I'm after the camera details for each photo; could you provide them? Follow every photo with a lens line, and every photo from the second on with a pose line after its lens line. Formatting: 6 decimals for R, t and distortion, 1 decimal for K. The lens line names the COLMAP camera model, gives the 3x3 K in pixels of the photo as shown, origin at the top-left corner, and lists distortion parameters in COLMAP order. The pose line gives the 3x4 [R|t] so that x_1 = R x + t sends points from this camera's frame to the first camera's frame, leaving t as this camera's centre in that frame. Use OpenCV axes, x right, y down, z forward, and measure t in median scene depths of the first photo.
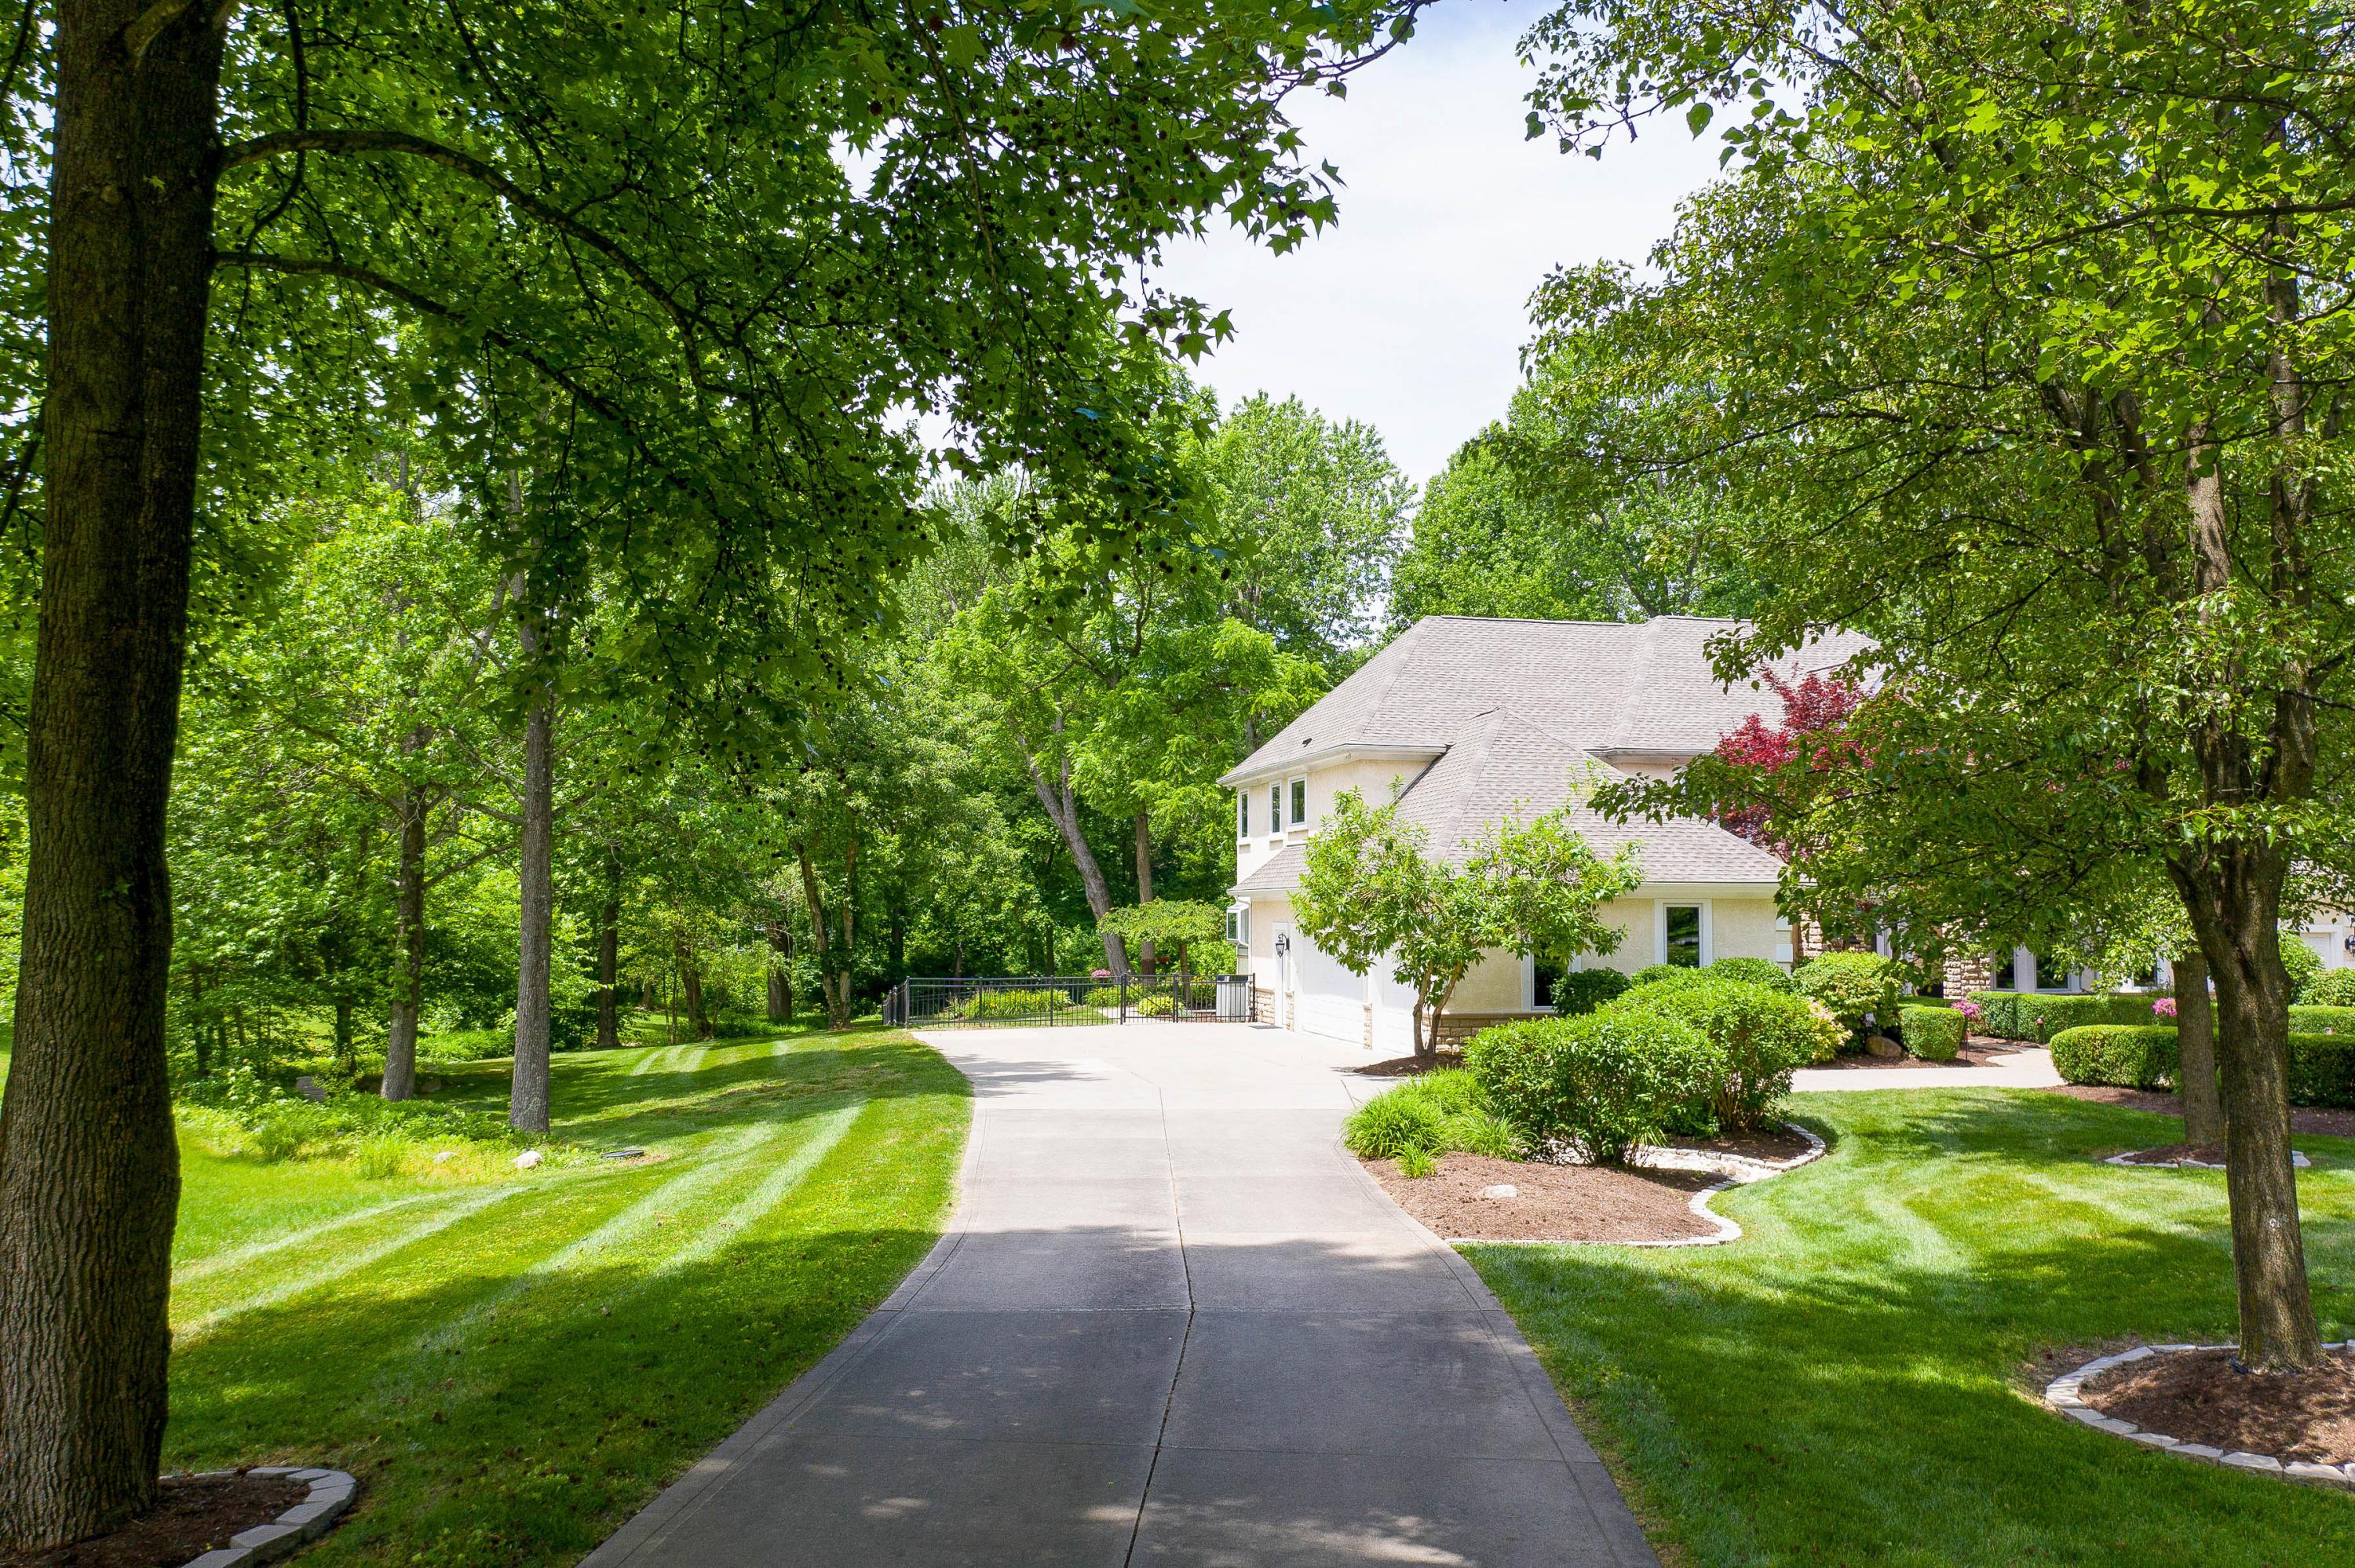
lens RADIAL K [[1880.2, 0, 1172.6], [0, 1880.2, 796.7], [0, 0, 1]] dist [-0.023295, 0.000079]
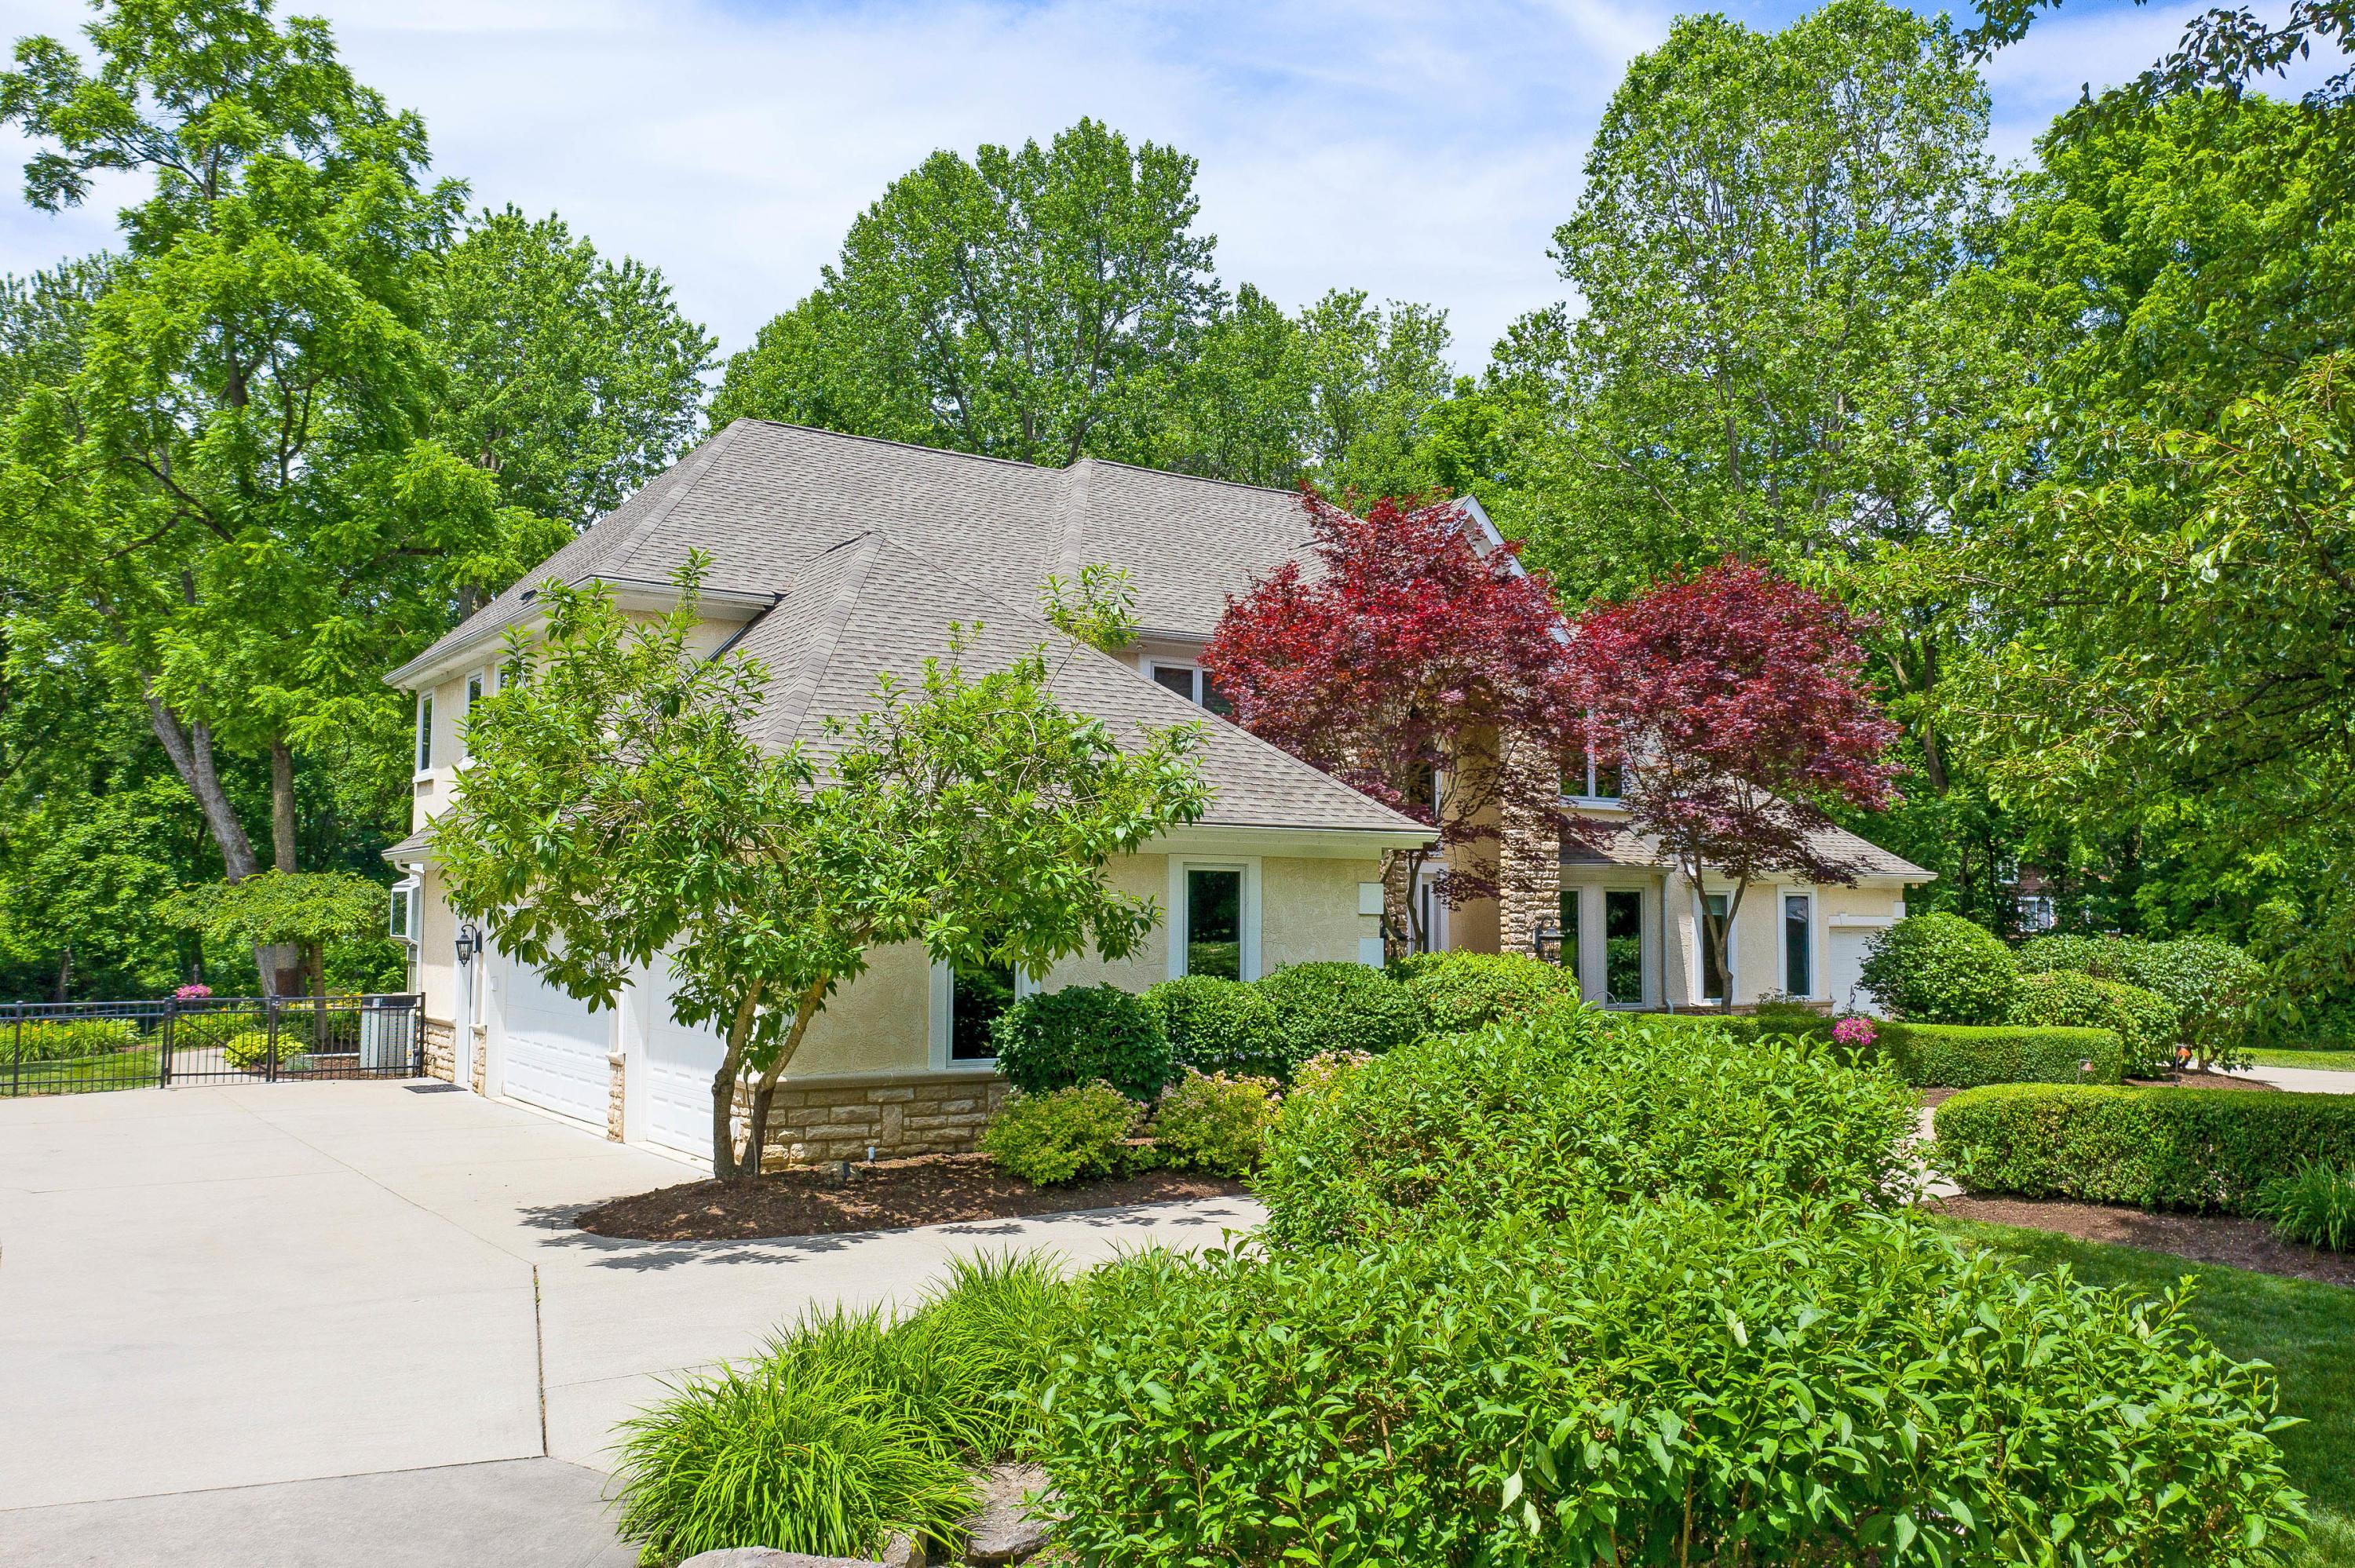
lens RADIAL K [[1880.2, 0, 1166.5], [0, 1880.2, 777.8], [0, 0, 1]] dist [-0.023295, 0.000079]
pose [[0.930150, 0.027496, 0.366150, 0.052753], [-0.023328, 0.999603, -0.015804, 0.038252], [-0.366439, 0.006158, 0.930422, 0.460815]]
